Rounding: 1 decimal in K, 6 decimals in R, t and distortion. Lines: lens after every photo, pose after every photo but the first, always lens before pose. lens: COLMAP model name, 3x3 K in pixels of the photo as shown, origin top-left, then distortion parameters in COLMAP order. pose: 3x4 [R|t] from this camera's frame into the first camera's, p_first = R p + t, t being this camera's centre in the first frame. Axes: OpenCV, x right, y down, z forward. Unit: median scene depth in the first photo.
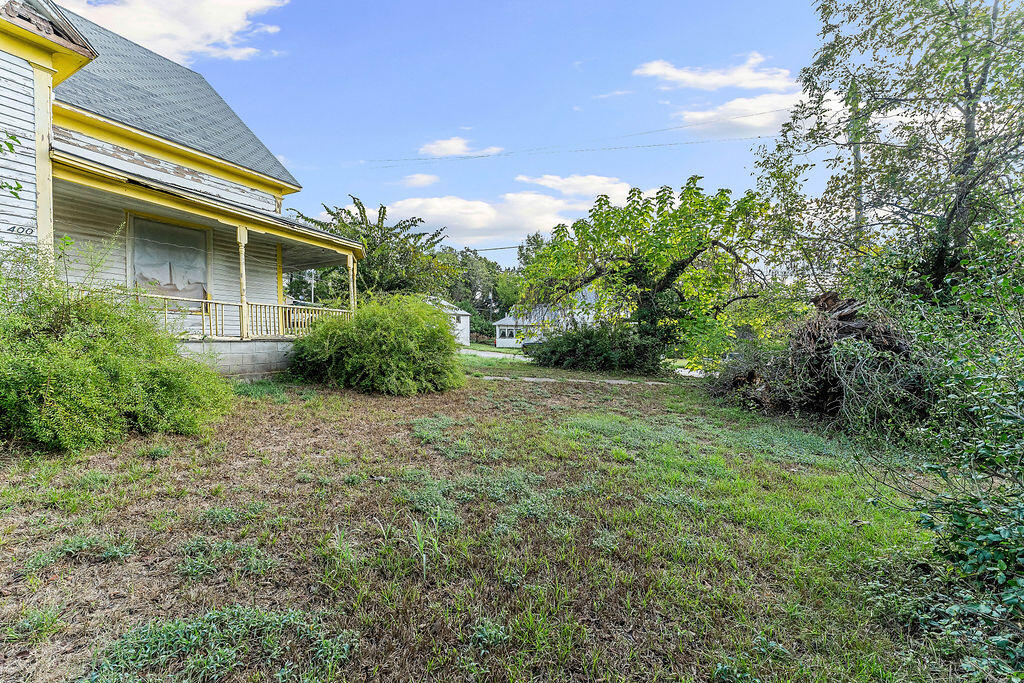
lens RADIAL K [[407.3, 0, 512.0], [0, 407.3, 341.5], [0, 0, 1]] dist [-0.002924, -0.000069]
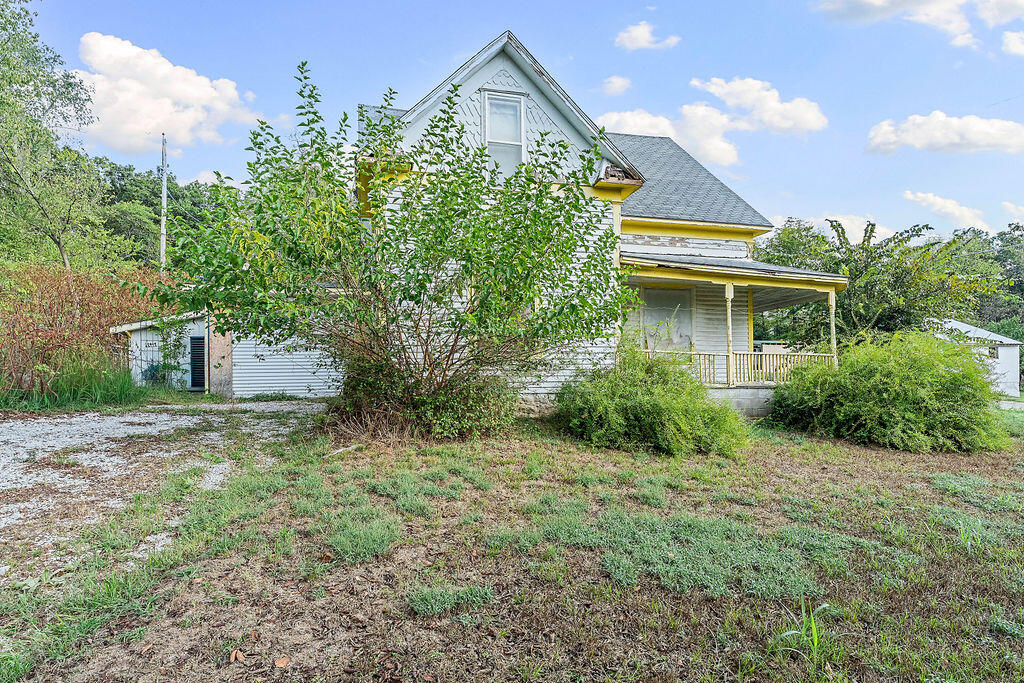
lens RADIAL K [[539.0, 0, 491.4], [0, 539.0, 386.0], [0, 0, 1]] dist [-0.001266, -0.000521]
pose [[0.636811, 0.002569, -0.771016, 0.045788], [-0.005359, 0.999985, -0.001094, -0.000480], [0.771001, 0.004829, 0.636815, -0.399224]]
